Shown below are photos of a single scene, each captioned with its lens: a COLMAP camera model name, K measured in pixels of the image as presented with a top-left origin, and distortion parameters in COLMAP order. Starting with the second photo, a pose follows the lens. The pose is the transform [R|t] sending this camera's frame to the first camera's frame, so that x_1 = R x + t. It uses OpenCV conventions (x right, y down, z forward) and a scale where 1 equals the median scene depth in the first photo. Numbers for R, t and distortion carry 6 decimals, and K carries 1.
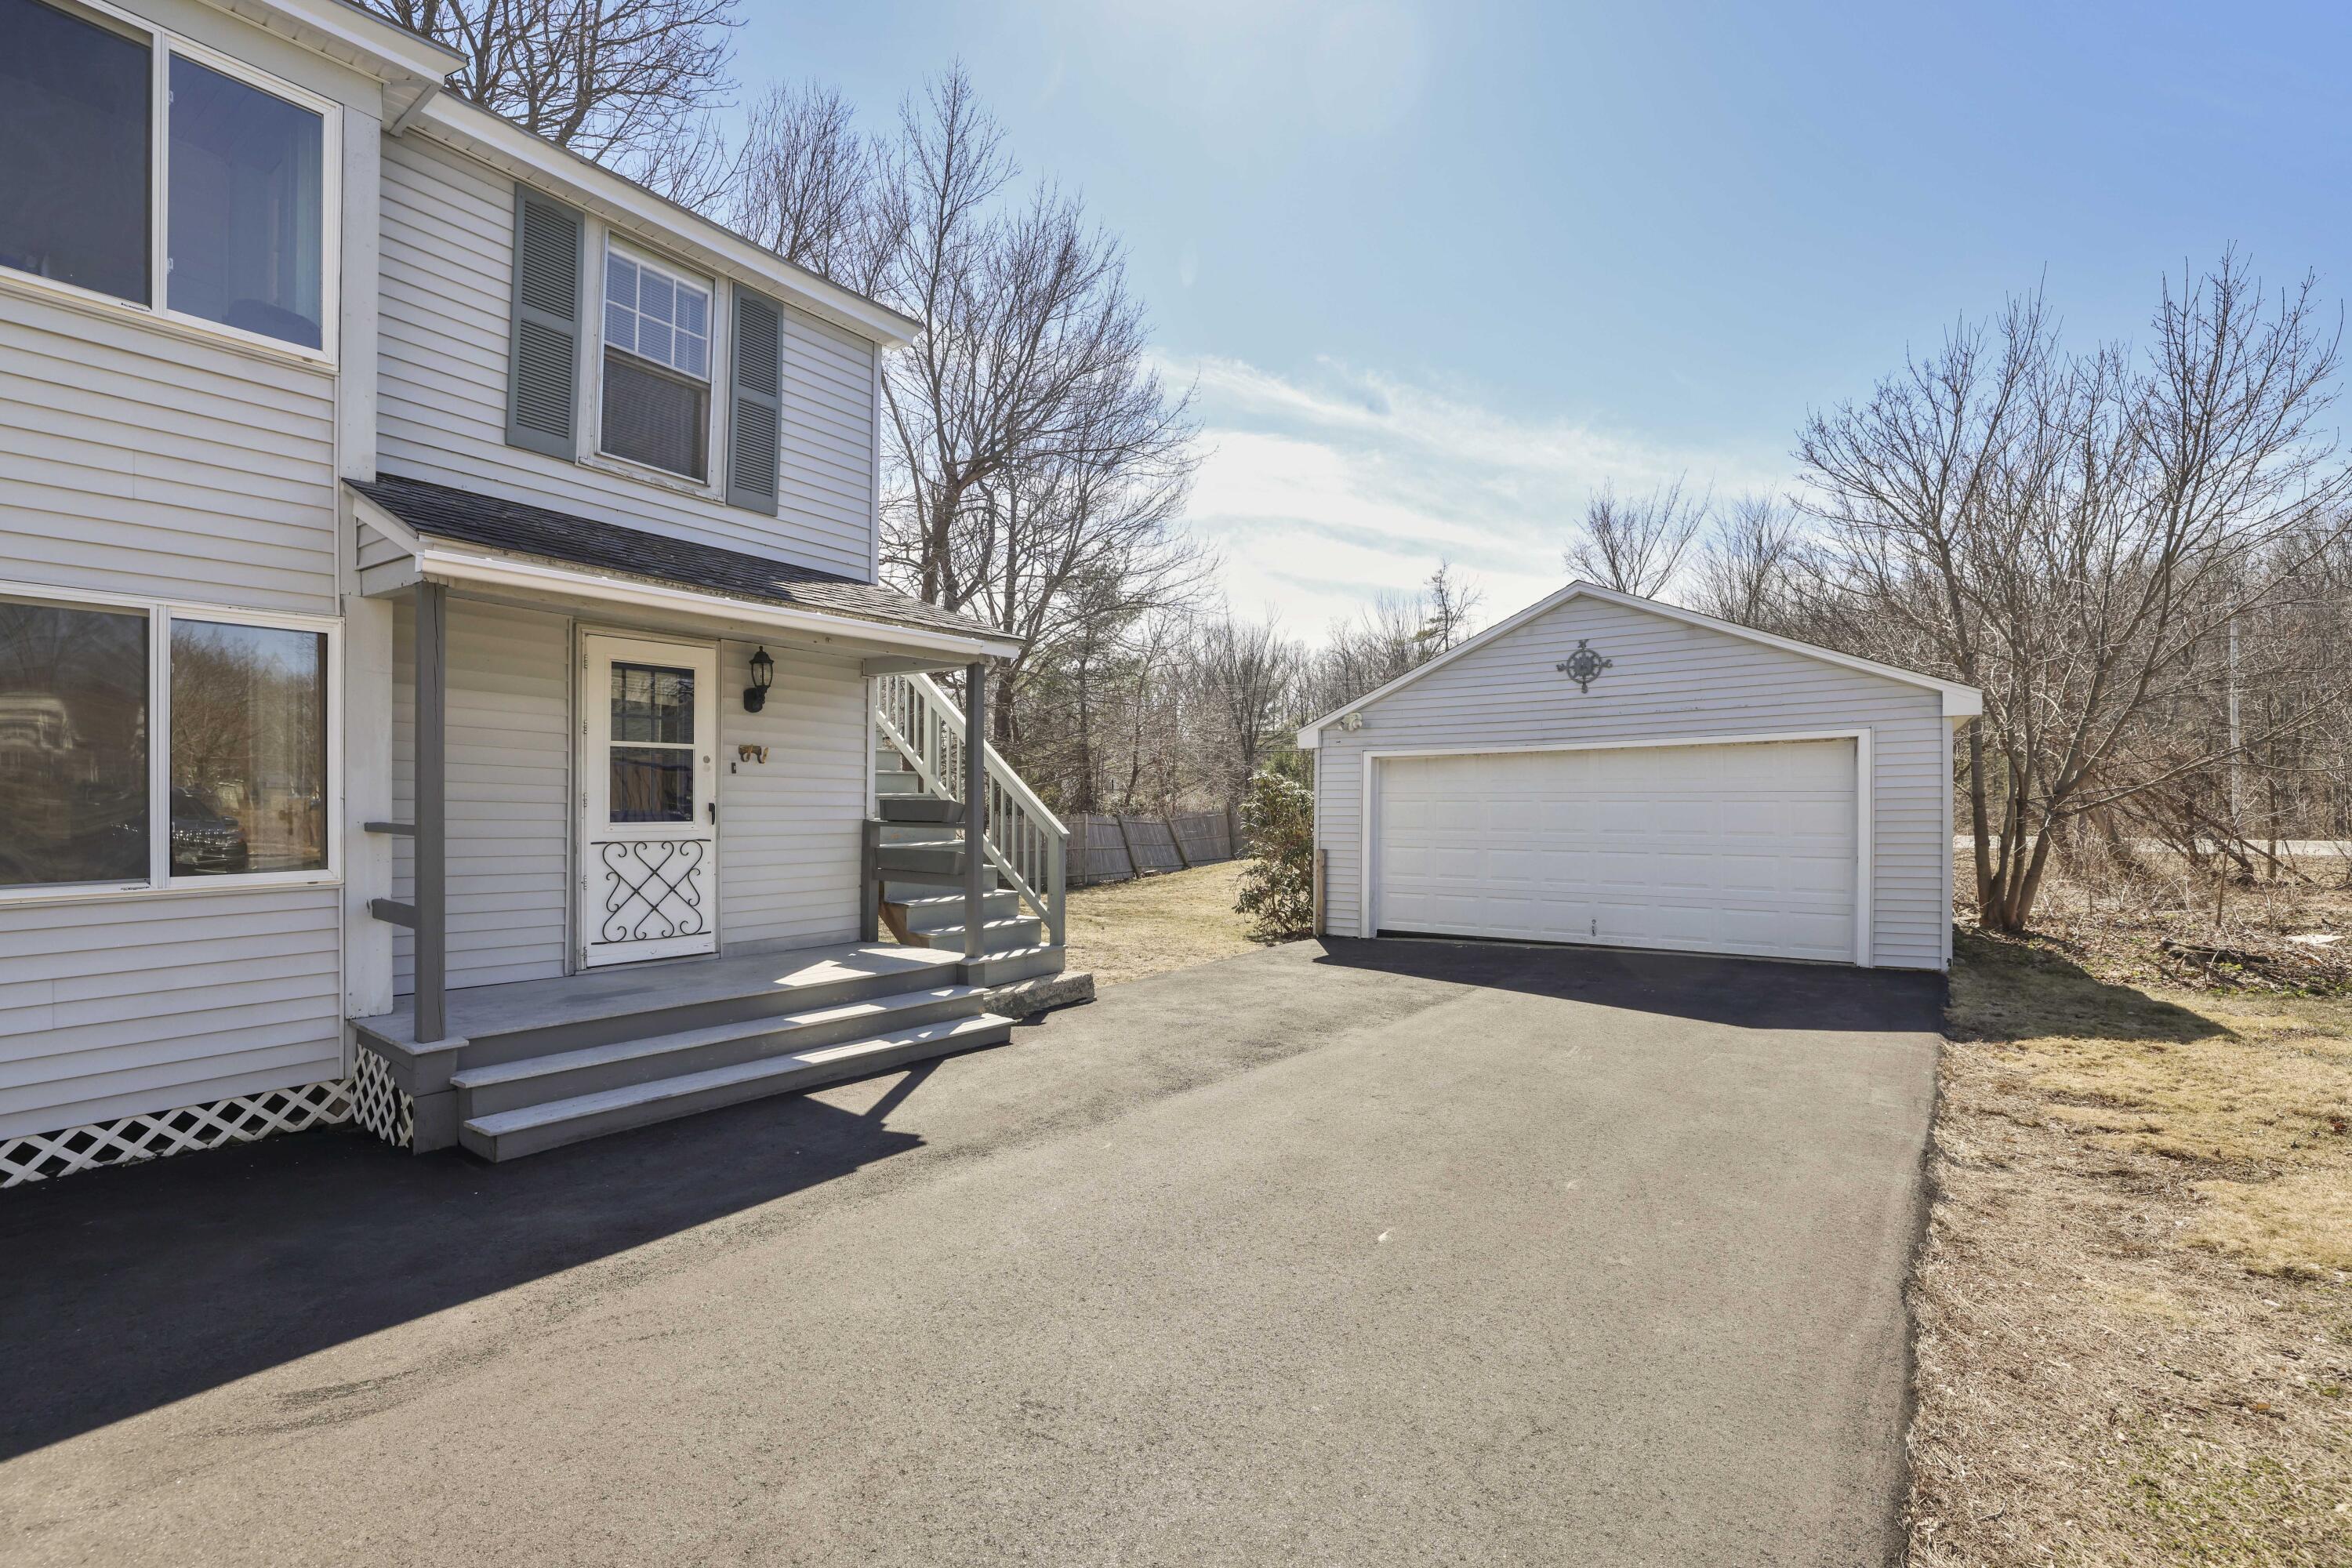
lens RADIAL K [[1015.3, 0, 1167.7], [0, 1015.3, 791.6], [0, 0, 1]] dist [-0.015904, 0.000315]
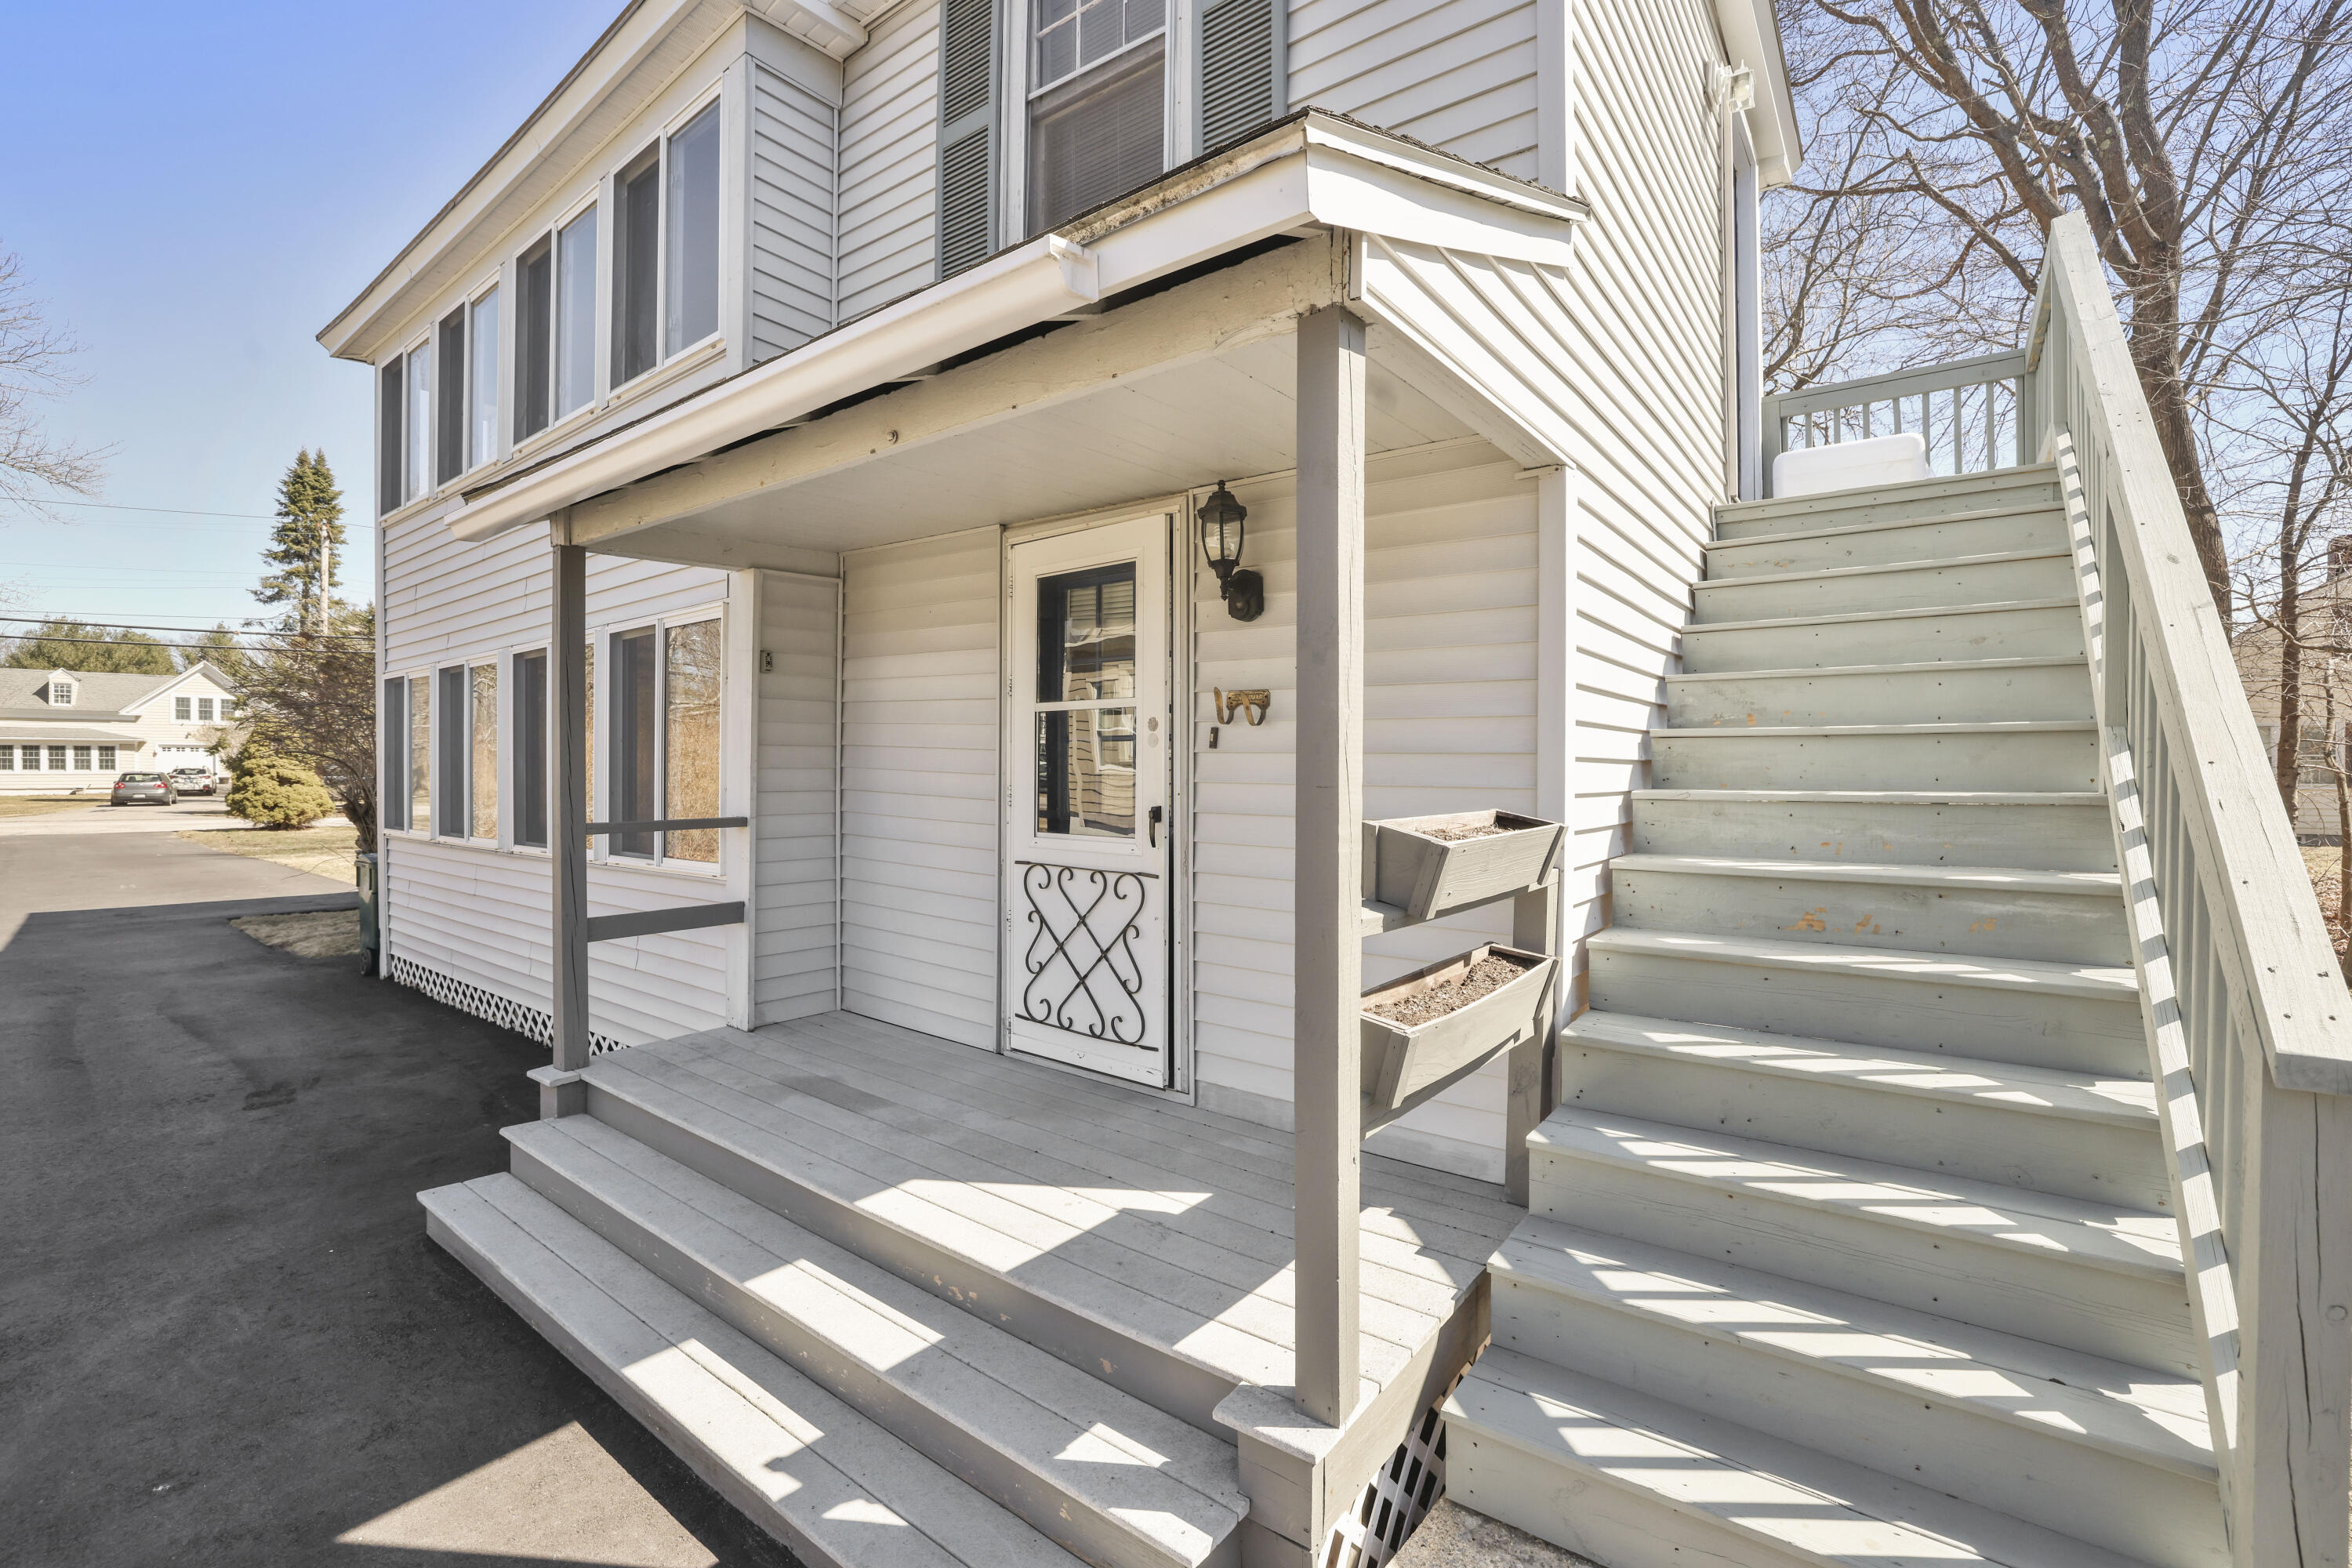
lens RADIAL K [[1015.3, 0, 1172.1], [0, 1015.3, 779.1], [0, 0, 1]] dist [-0.015904, 0.000315]
pose [[-0.031005, -0.010580, -0.999463, 0.082623], [-0.008063, 0.999914, -0.010334, 0.002684], [0.999487, 0.007739, -0.031087, 1.044881]]
